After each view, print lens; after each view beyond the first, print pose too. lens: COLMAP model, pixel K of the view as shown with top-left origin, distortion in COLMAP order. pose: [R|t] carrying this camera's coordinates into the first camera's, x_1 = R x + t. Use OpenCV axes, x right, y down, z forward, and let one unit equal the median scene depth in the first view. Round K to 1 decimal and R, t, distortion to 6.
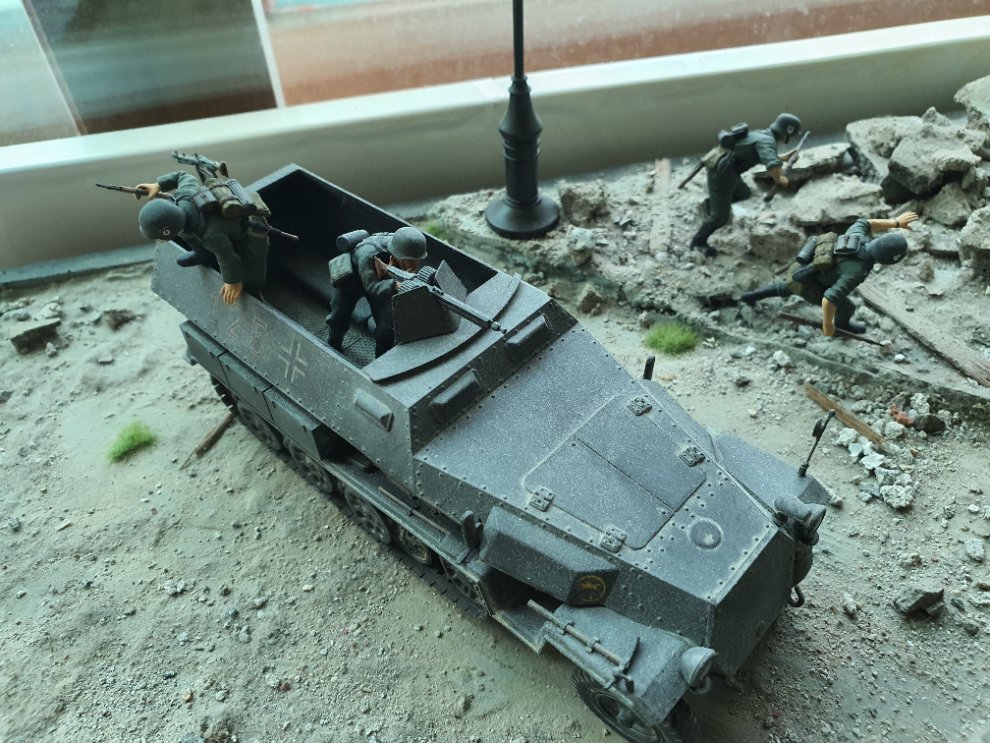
lens RADIAL K [[795.0, 0, 499.5], [0, 795.0, 382.6], [0, 0, 1]] dist [-0.002879, 0.005016]
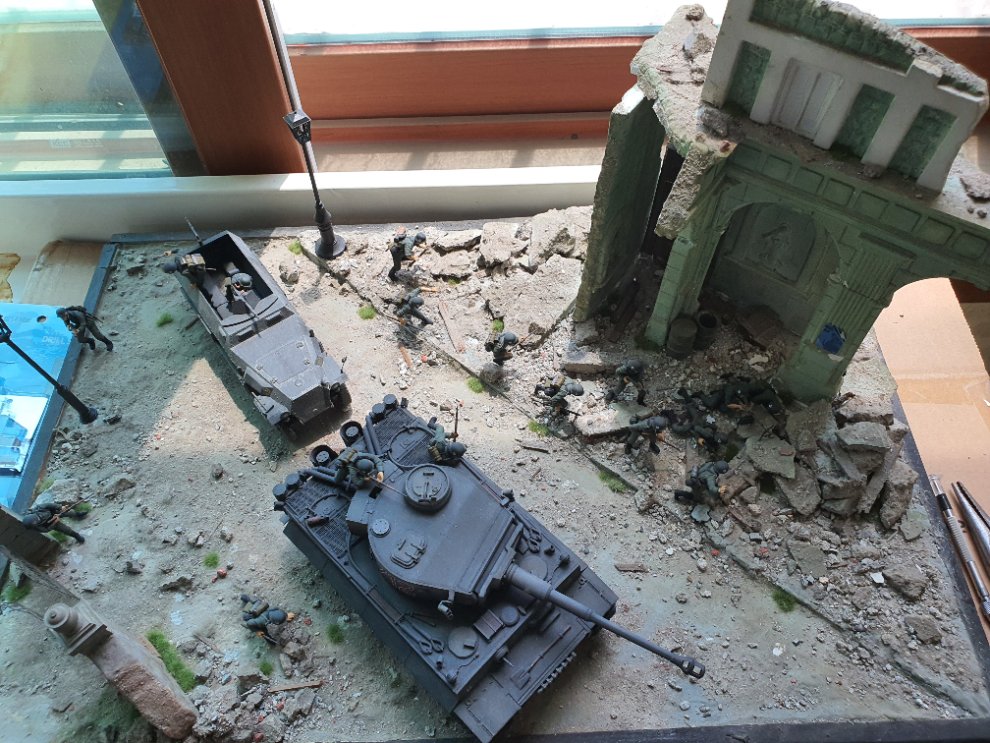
lens RADIAL K [[795.0, 0, 499.5], [0, 795.0, 382.6], [0, 0, 1]] dist [-0.002879, 0.005016]
pose [[0.981634, 0.172480, -0.081523, 0.940757], [-0.153140, 0.967246, 0.202442, -0.449945], [0.113770, -0.186239, 0.975895, -1.605122]]
